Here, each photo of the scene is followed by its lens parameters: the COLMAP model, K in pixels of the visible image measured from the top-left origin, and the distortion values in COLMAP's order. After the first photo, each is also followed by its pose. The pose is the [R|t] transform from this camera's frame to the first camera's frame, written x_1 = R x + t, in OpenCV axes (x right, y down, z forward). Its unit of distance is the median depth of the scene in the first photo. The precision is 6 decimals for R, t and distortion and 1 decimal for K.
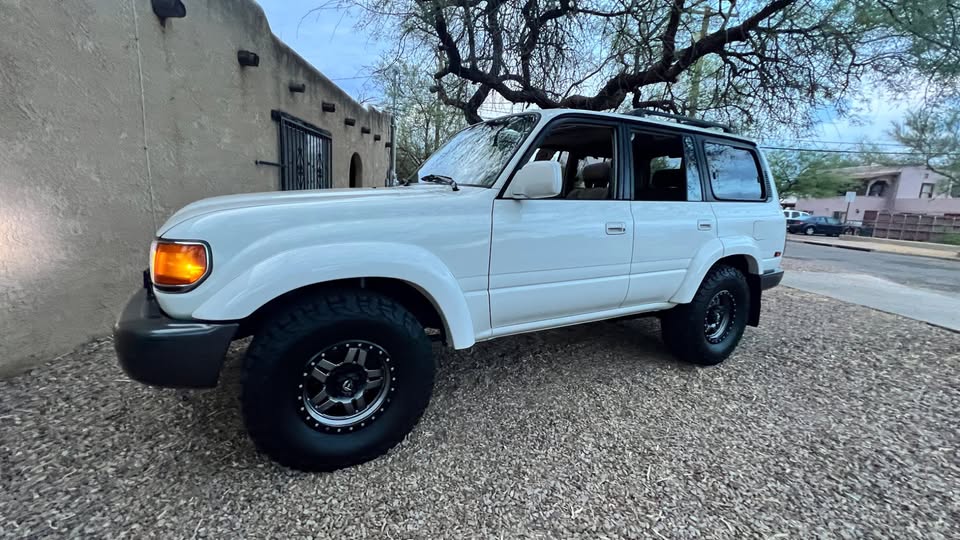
lens RADIAL K [[395.2, 0, 480.0], [0, 395.2, 270.0], [0, 0, 1]] dist [-0.000271, 0.000514]
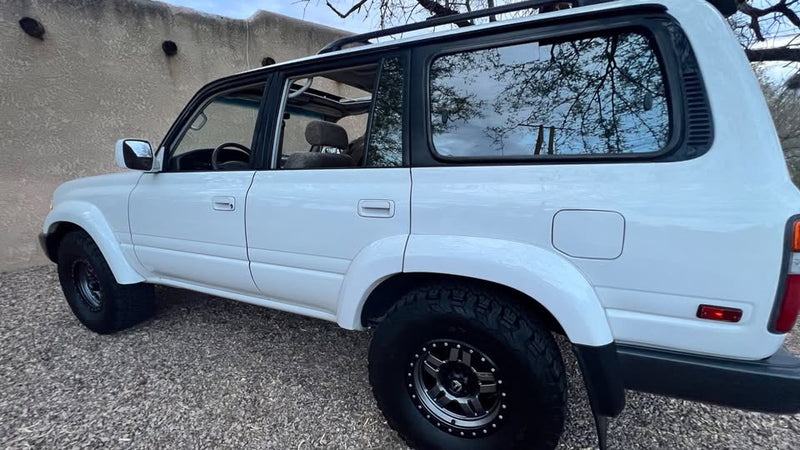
lens RADIAL K [[329.3, 0, 400.0], [0, 329.3, 225.0], [0, 0, 1]] dist [-0.000271, 0.000514]
pose [[0.594212, 0.114158, -0.796166, 0.945076], [-0.111205, 0.992030, 0.059246, -0.118162], [0.796584, 0.053333, 0.602171, 0.717779]]
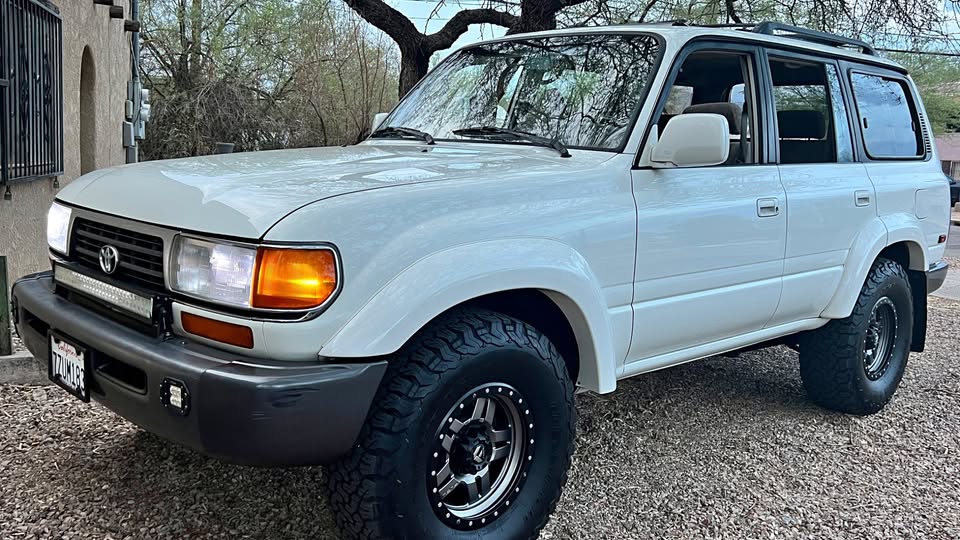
lens RADIAL K [[869.5, 0, 477.1], [0, 869.5, 271.7], [0, 0, 1]] dist [0.026500, 0.010564]
pose [[0.968911, -0.038740, 0.244357, -0.411026], [0.044722, 0.998819, -0.018977, 0.008194], [-0.243334, 0.029315, 0.969500, -0.256797]]
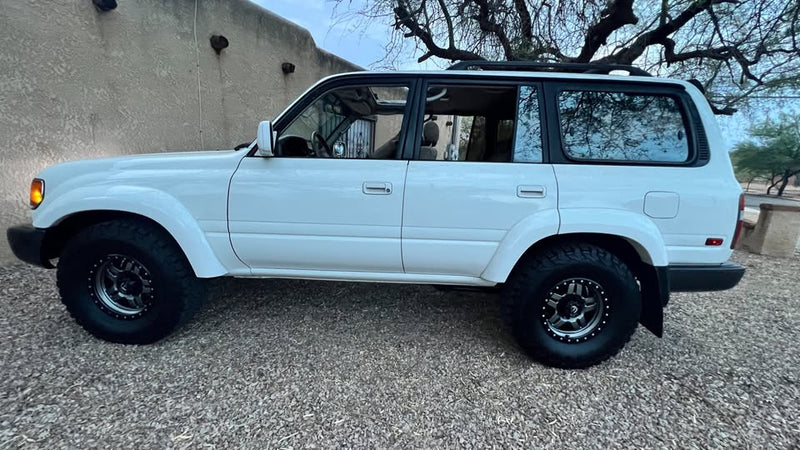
lens RADIAL K [[329.3, 0, 400.0], [0, 329.3, 225.0], [0, 0, 1]] dist [-0.000271, 0.000514]
pose [[0.865529, 0.092714, -0.492204, 0.654288], [-0.099660, 0.994947, 0.012165, -0.025422], [0.490844, 0.038524, 0.870395, 0.268219]]
